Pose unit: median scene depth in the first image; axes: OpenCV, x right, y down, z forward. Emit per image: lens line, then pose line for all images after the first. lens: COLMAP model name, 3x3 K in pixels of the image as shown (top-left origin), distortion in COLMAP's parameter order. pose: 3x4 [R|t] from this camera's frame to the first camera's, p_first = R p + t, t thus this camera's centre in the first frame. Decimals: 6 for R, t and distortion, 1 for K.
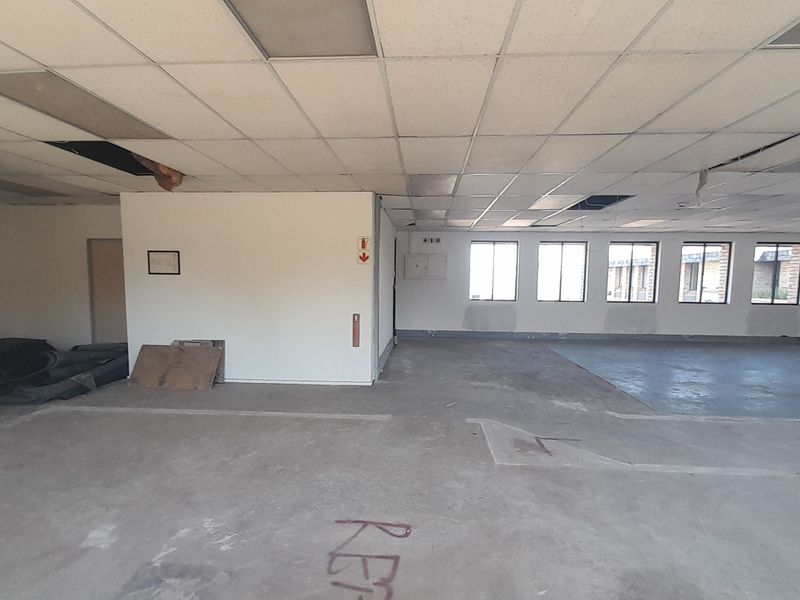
lens RADIAL K [[420.0, 0, 401.3], [0, 420.0, 316.7], [0, 0, 1]] dist [0.020257, -0.014807]
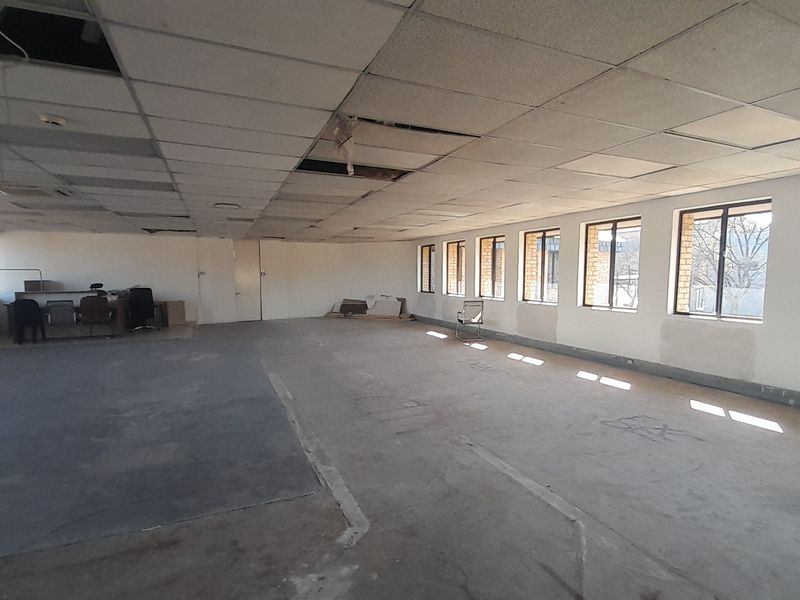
lens RADIAL K [[420.0, 0, 400.7], [0, 420.0, 314.8], [0, 0, 1]] dist [0.020257, -0.014807]
pose [[-0.457194, -0.096946, 0.884067, 0.023126], [0.078852, 0.985708, 0.148870, -0.066755], [-0.885865, 0.137773, -0.443015, 0.683599]]
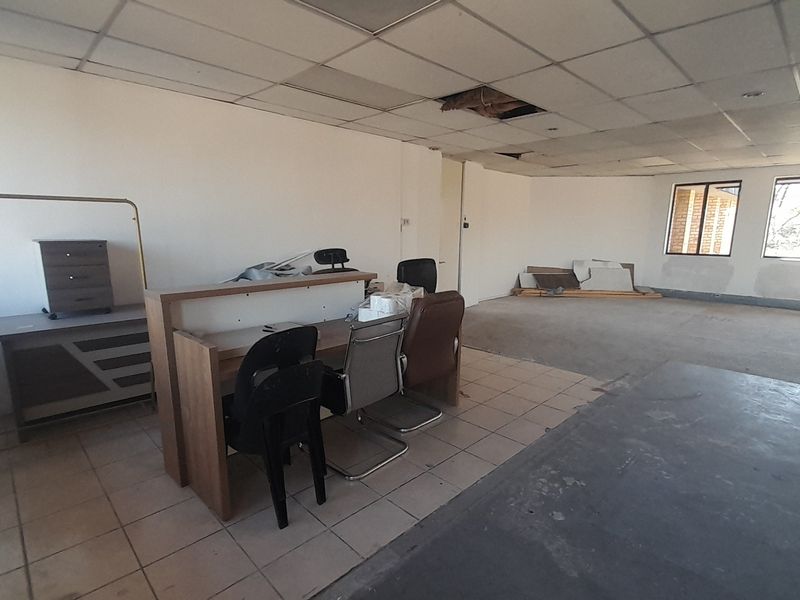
lens RADIAL K [[420.0, 0, 401.9], [0, 420.0, 303.1], [0, 0, 1]] dist [0.020257, -0.014807]
pose [[-0.747332, -0.125166, 0.652556, 1.291543], [0.051565, 0.968210, 0.244765, -0.088788], [-0.662447, 0.216570, -0.717120, 1.200999]]
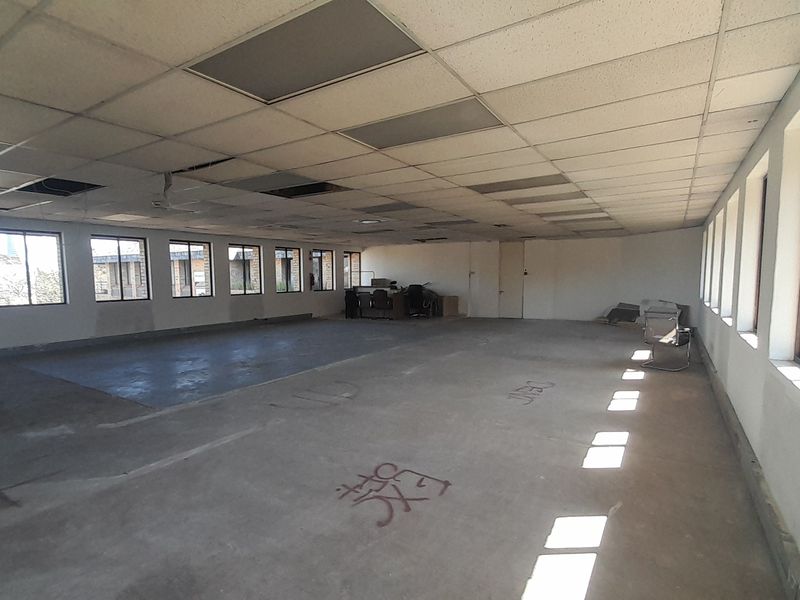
lens RADIAL K [[420.0, 0, 400.9], [0, 420.0, 316.2], [0, 0, 1]] dist [0.020257, -0.014807]
pose [[0.486420, -0.100425, 0.867935, 0.026017], [0.094099, 0.993616, 0.062231, -0.000283], [-0.868643, 0.051401, 0.492764, -0.005655]]
